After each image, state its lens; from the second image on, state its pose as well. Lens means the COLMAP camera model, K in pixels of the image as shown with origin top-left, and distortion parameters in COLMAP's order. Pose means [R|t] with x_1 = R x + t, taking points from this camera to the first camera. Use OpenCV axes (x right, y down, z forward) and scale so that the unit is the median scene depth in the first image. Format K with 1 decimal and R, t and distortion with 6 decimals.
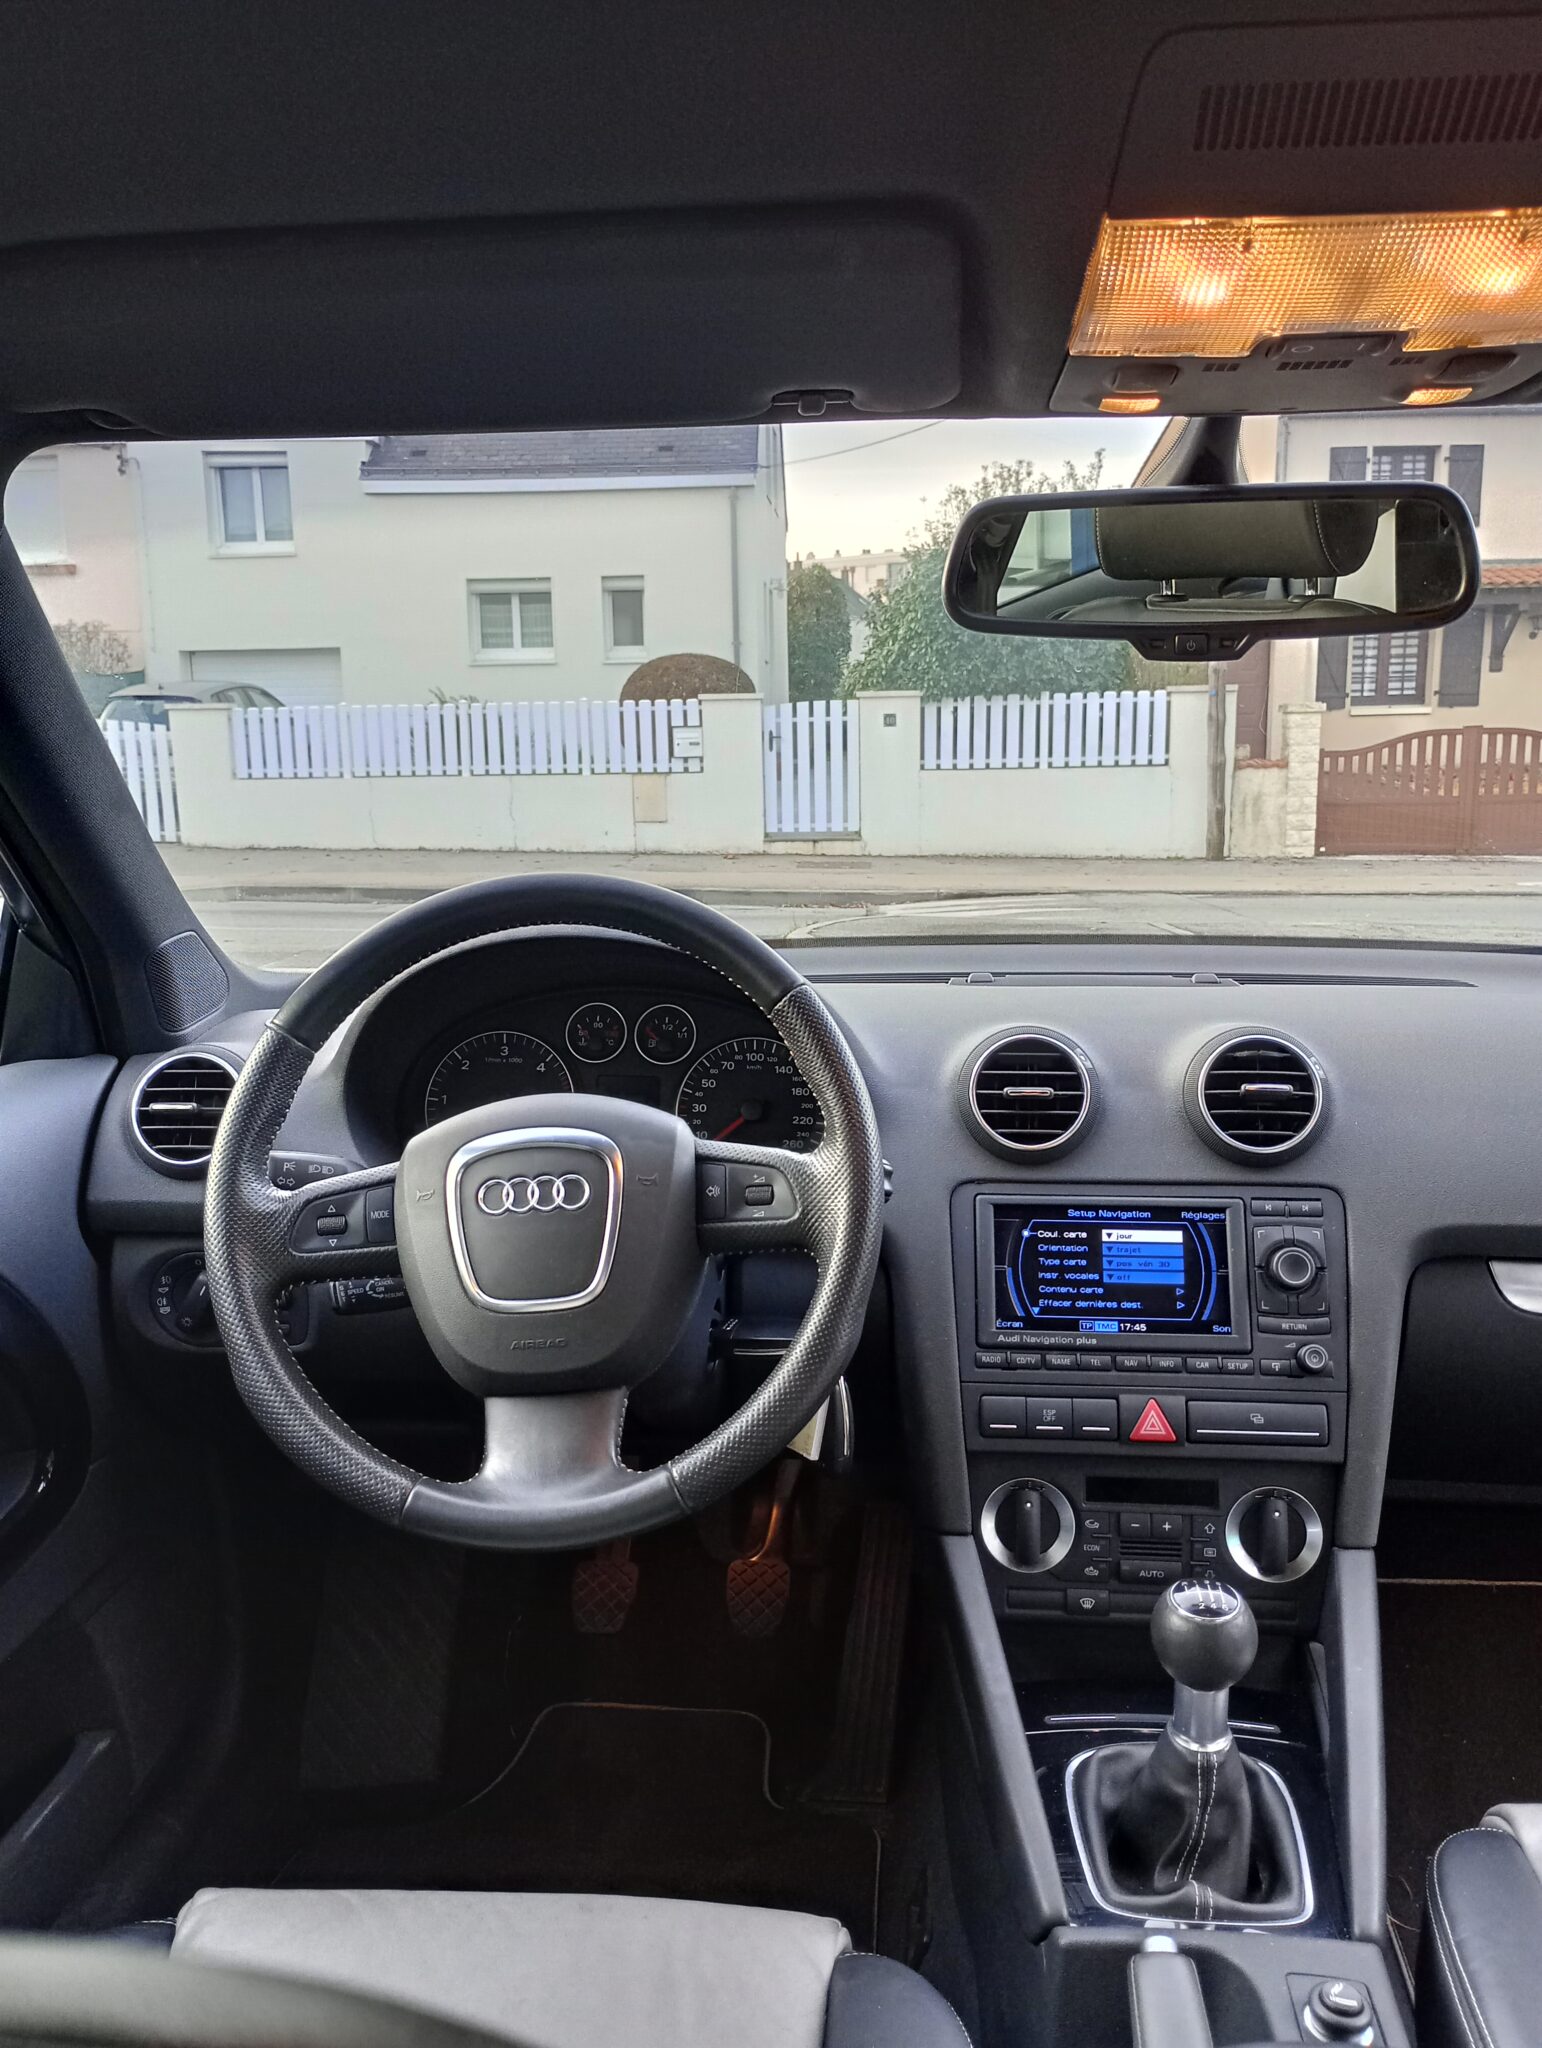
lens RADIAL K [[1677.5, 0, 788.1], [0, 1677.5, 1018.1], [0, 0, 1]] dist [0.045948, -0.057032]
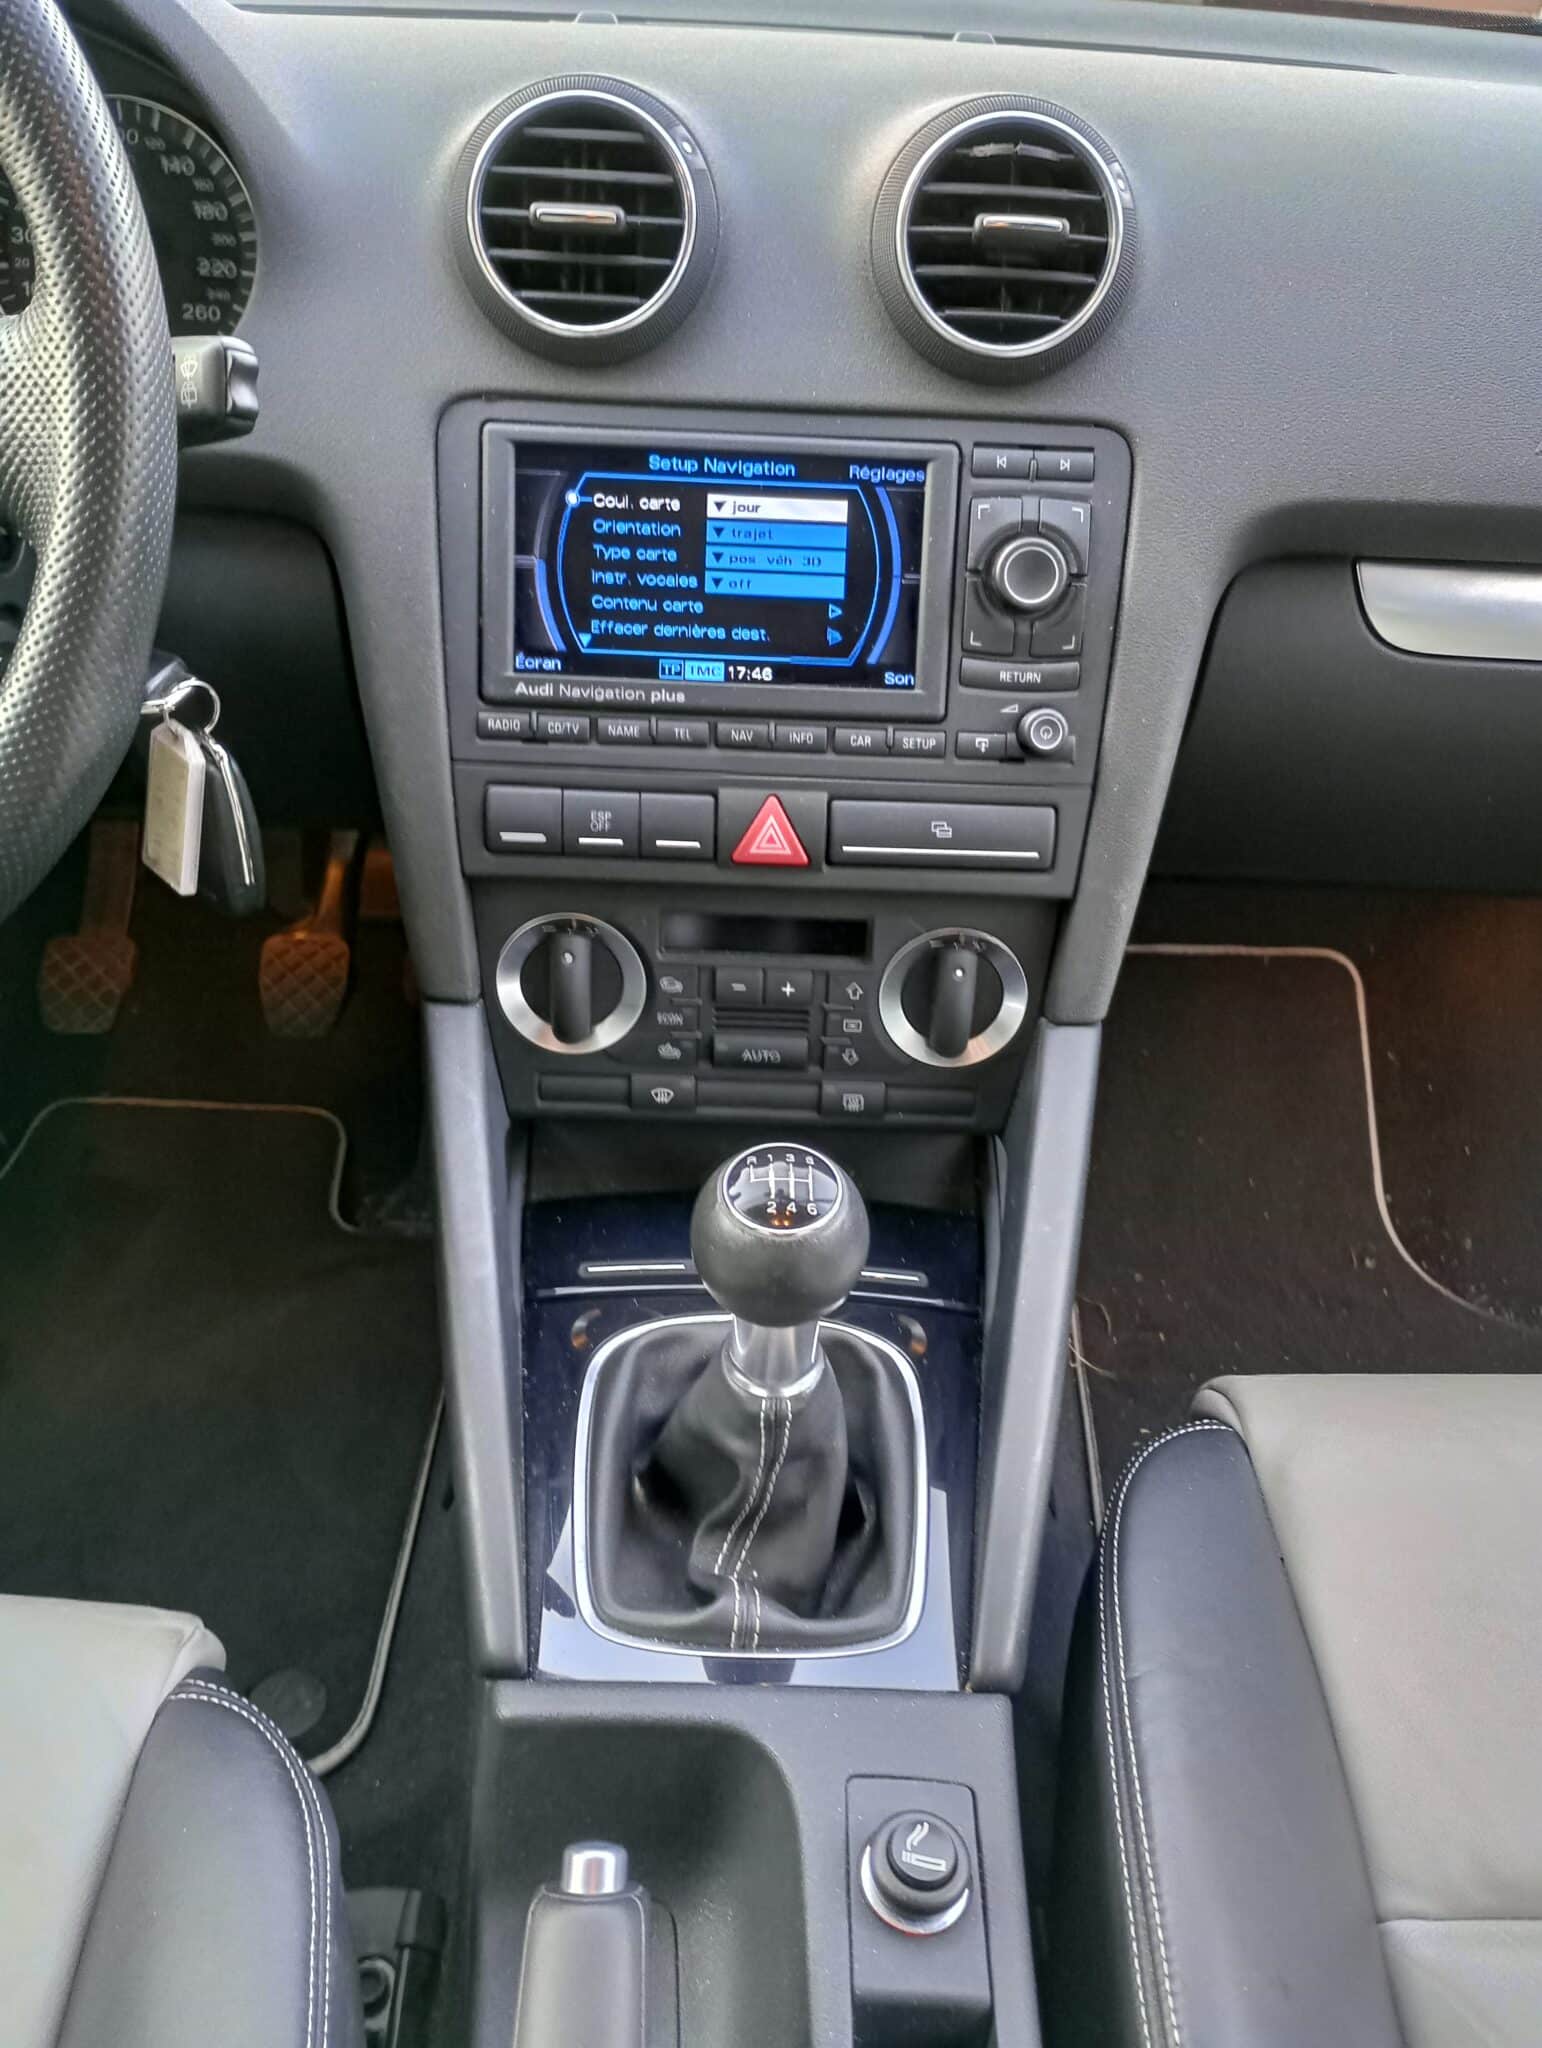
lens RADIAL K [[1677.5, 0, 780.7], [0, 1677.5, 1027.4], [0, 0, 1]] dist [0.045948, -0.057032]
pose [[0.994799, -0.005887, 0.101683, 0.155673], [-0.039617, 0.897350, 0.439537, 0.038140], [-0.093833, -0.441280, 0.892450, 0.427785]]
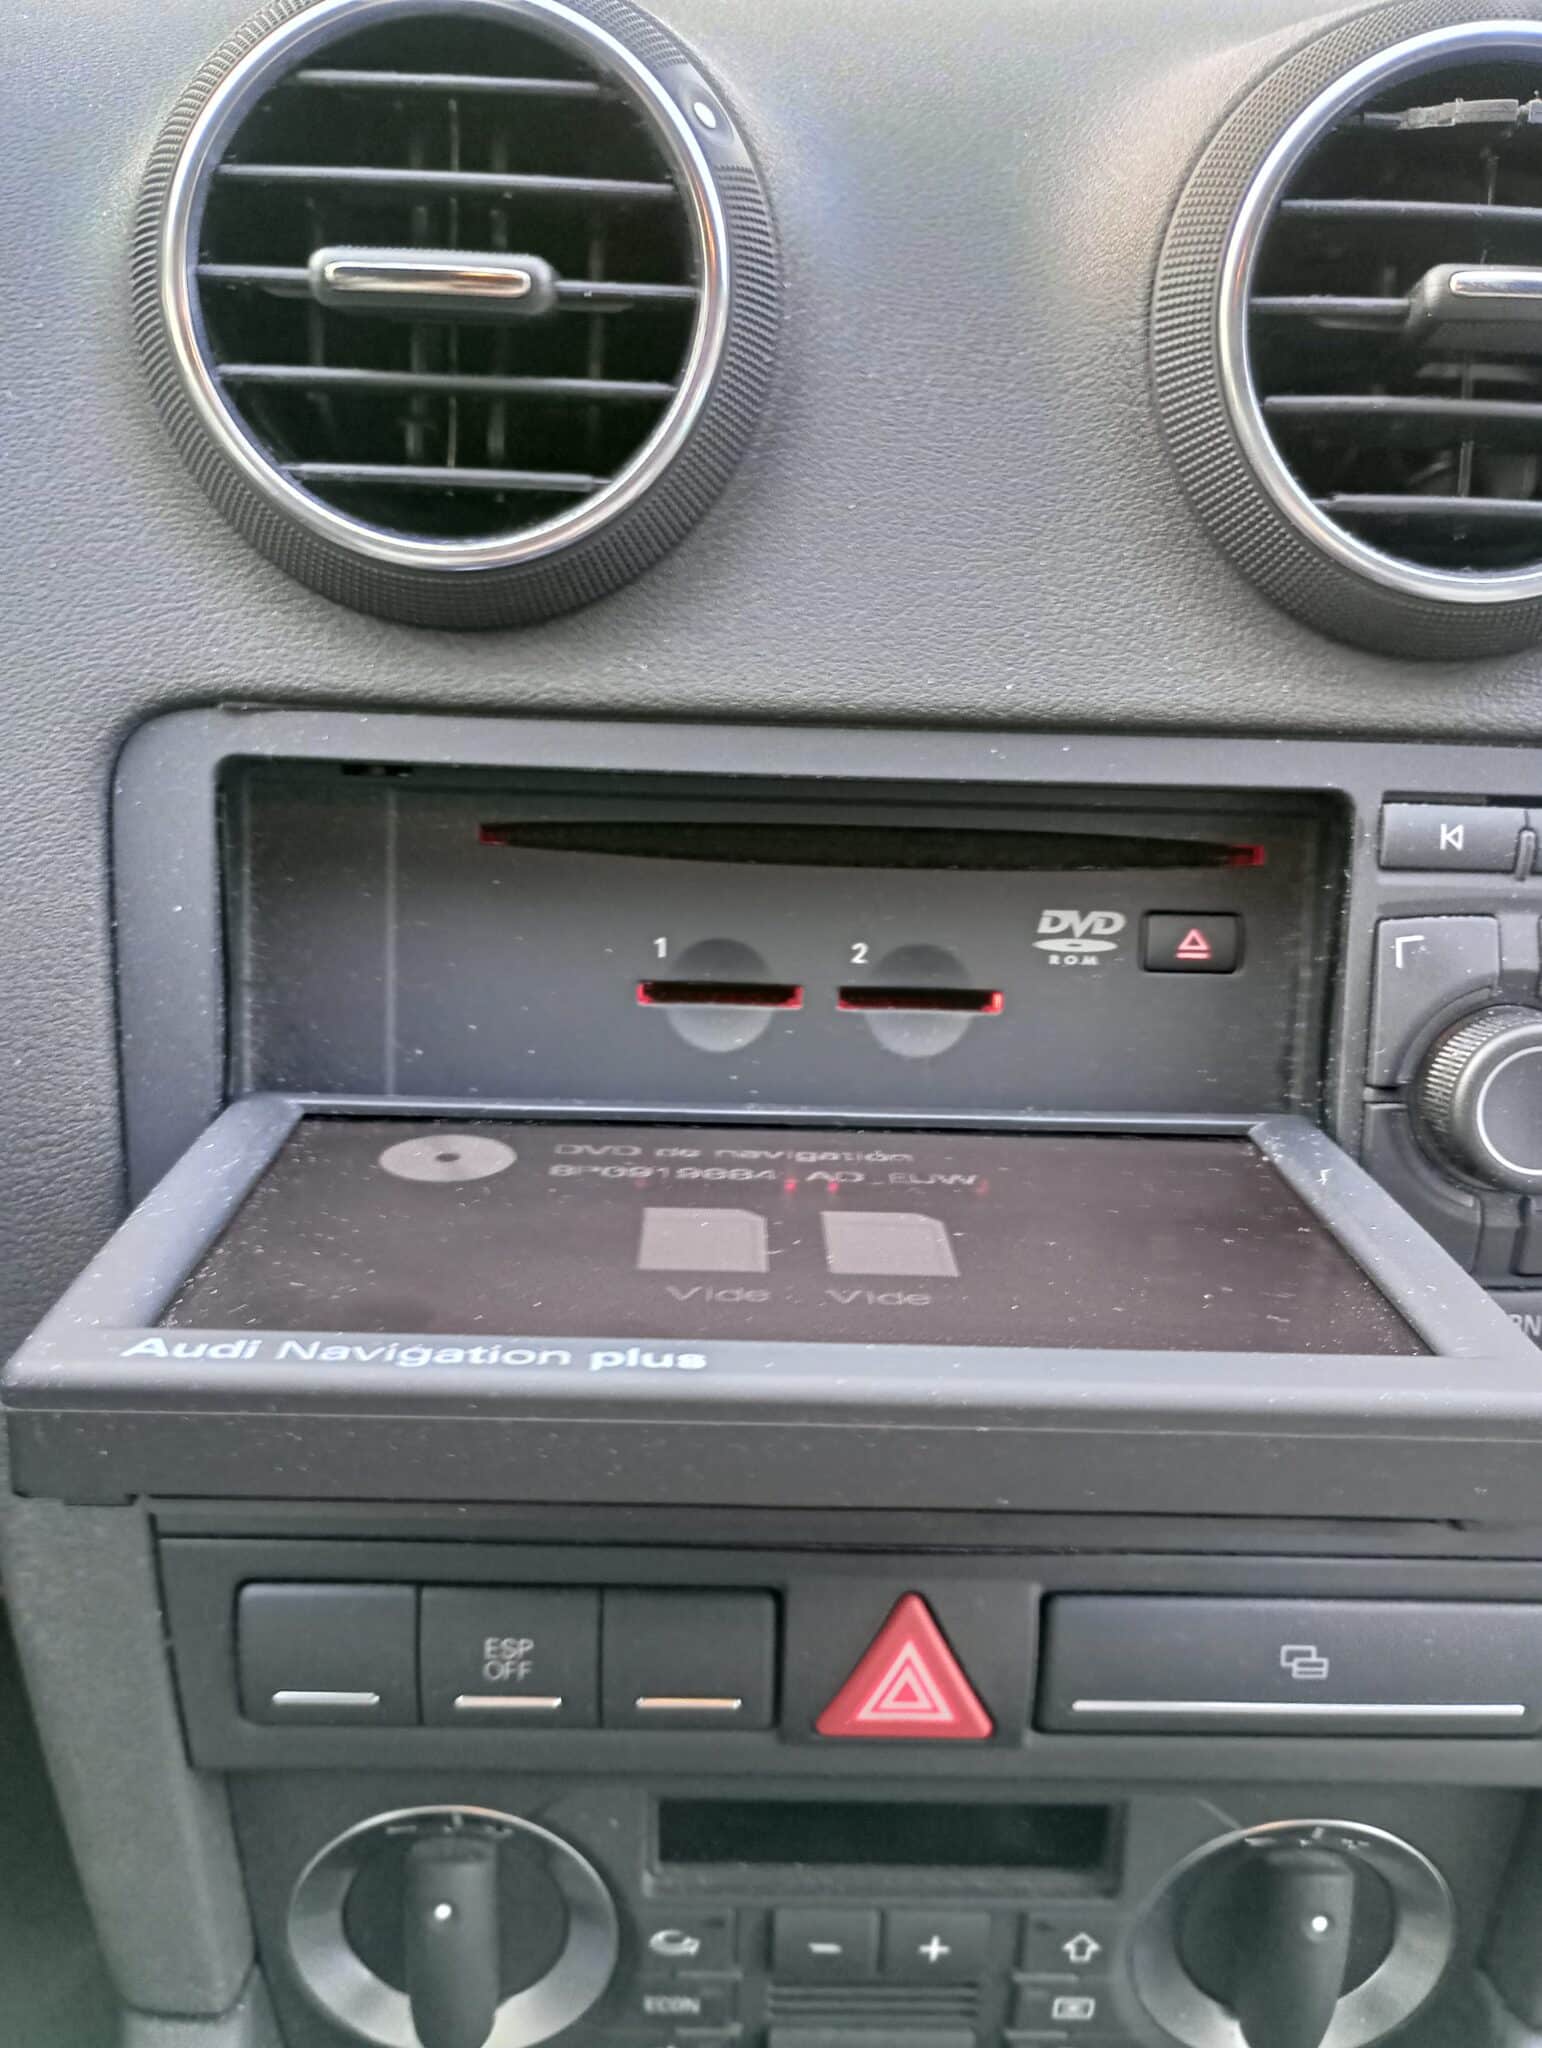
lens RADIAL K [[1677.5, 0, 775.7], [0, 1677.5, 1012.6], [0, 0, 1]] dist [0.045948, -0.057032]
pose [[0.994605, -0.009738, 0.103280, 0.167843], [-0.031213, 0.921357, 0.387462, 0.046756], [-0.098931, -0.388595, 0.916082, 0.791562]]
